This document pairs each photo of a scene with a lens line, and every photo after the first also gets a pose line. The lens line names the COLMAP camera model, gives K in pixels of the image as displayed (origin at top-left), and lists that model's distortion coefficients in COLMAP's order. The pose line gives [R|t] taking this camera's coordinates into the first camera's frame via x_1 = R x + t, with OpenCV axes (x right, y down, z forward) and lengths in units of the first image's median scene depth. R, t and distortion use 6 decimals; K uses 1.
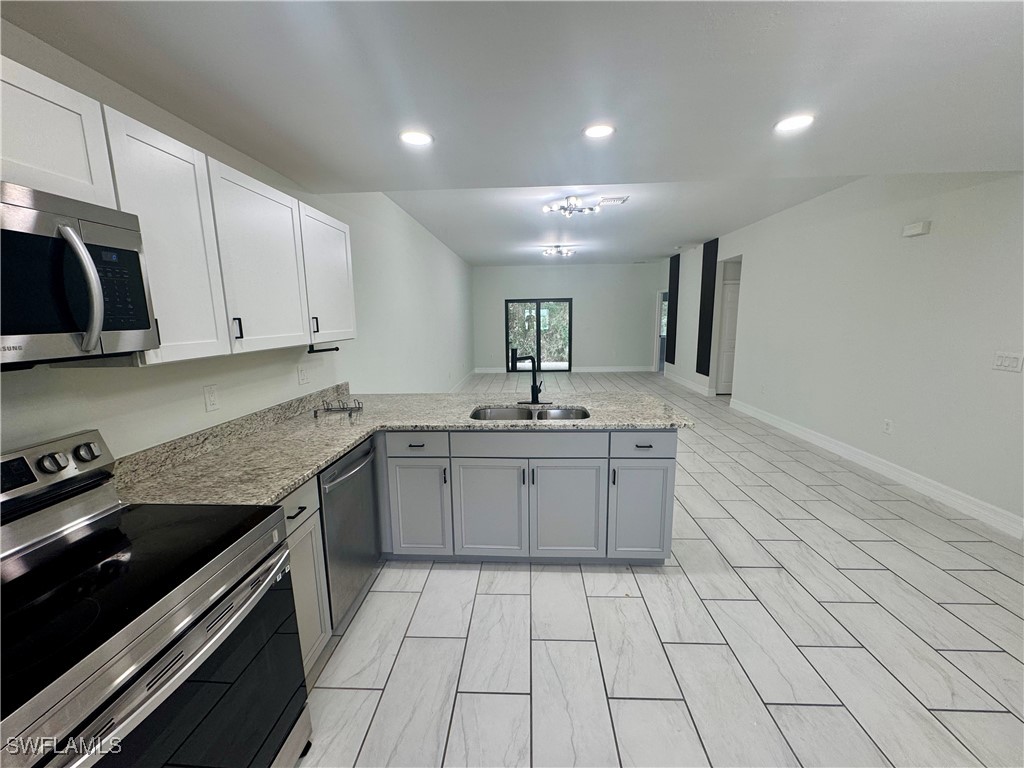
lens RADIAL K [[406.9, 0, 511.2], [0, 406.9, 381.9], [0, 0, 1]] dist [-0.004133, 0.000617]
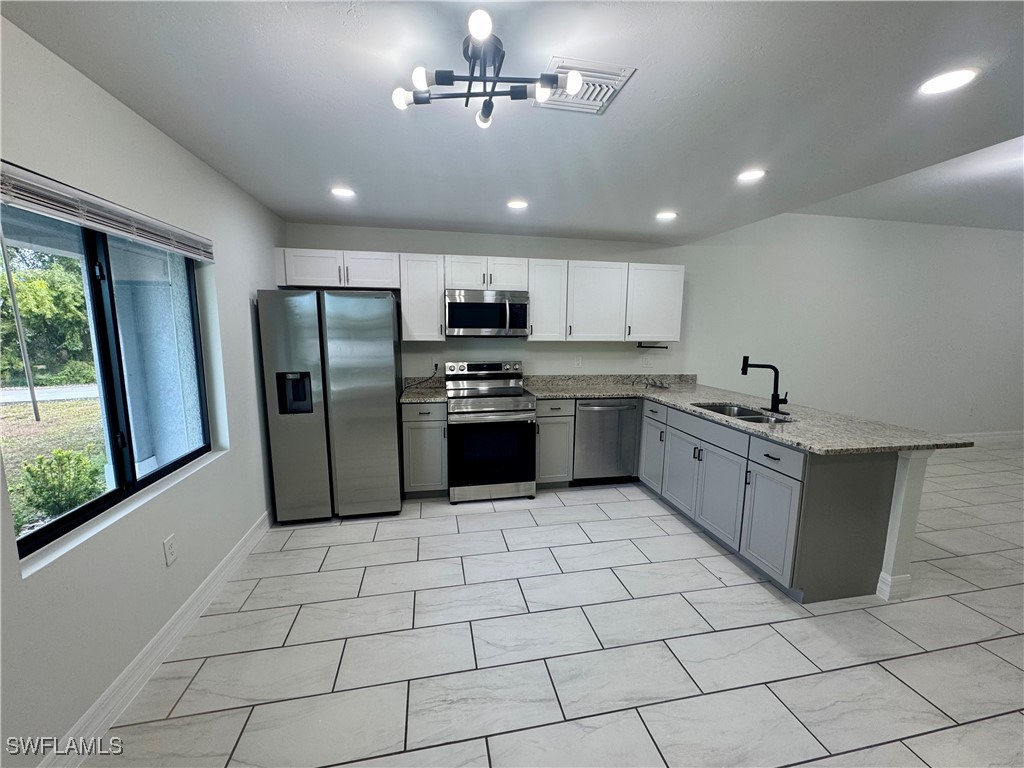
lens RADIAL K [[406.9, 0, 512.8], [0, 406.9, 382.9], [0, 0, 1]] dist [-0.004133, 0.000617]
pose [[0.238786, 0.147479, -0.959808, 1.093902], [-0.168189, 0.979743, 0.108699, -0.024154], [0.956396, 0.135473, 0.258754, 0.092553]]
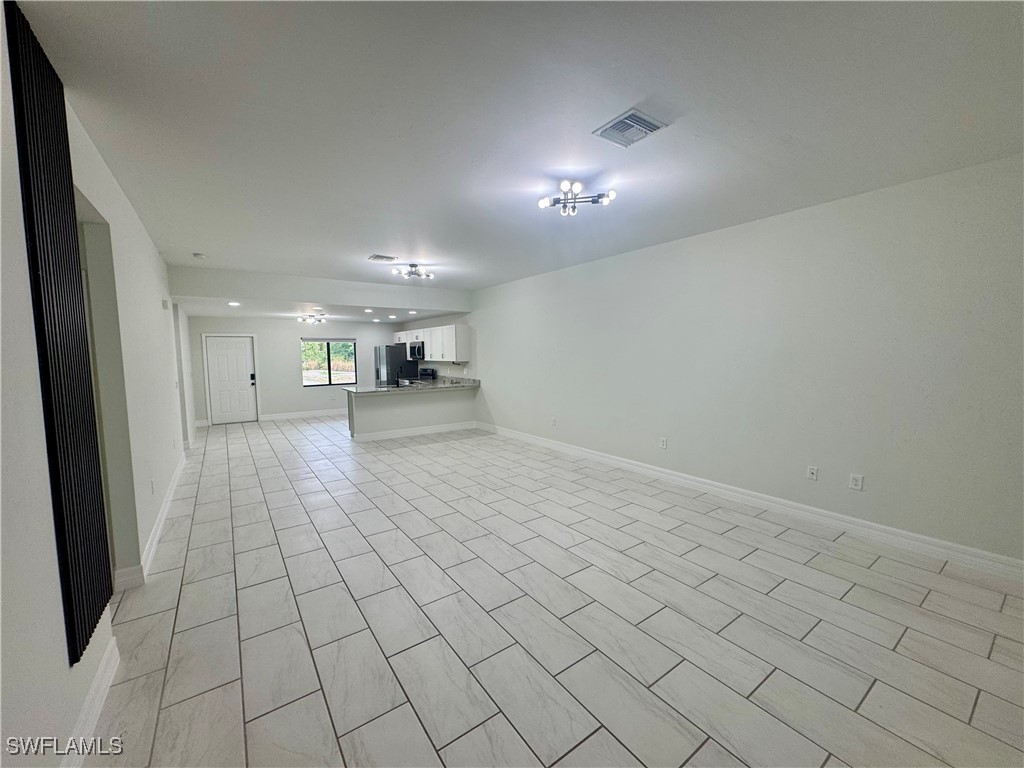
lens RADIAL K [[406.9, 0, 513.2], [0, 406.9, 382.7], [0, 0, 1]] dist [-0.004133, 0.000617]
pose [[-0.784259, 0.069390, -0.616541, 1.397047], [-0.077073, 0.975133, 0.207788, -0.747945], [0.615628, 0.210478, -0.759408, 4.374761]]
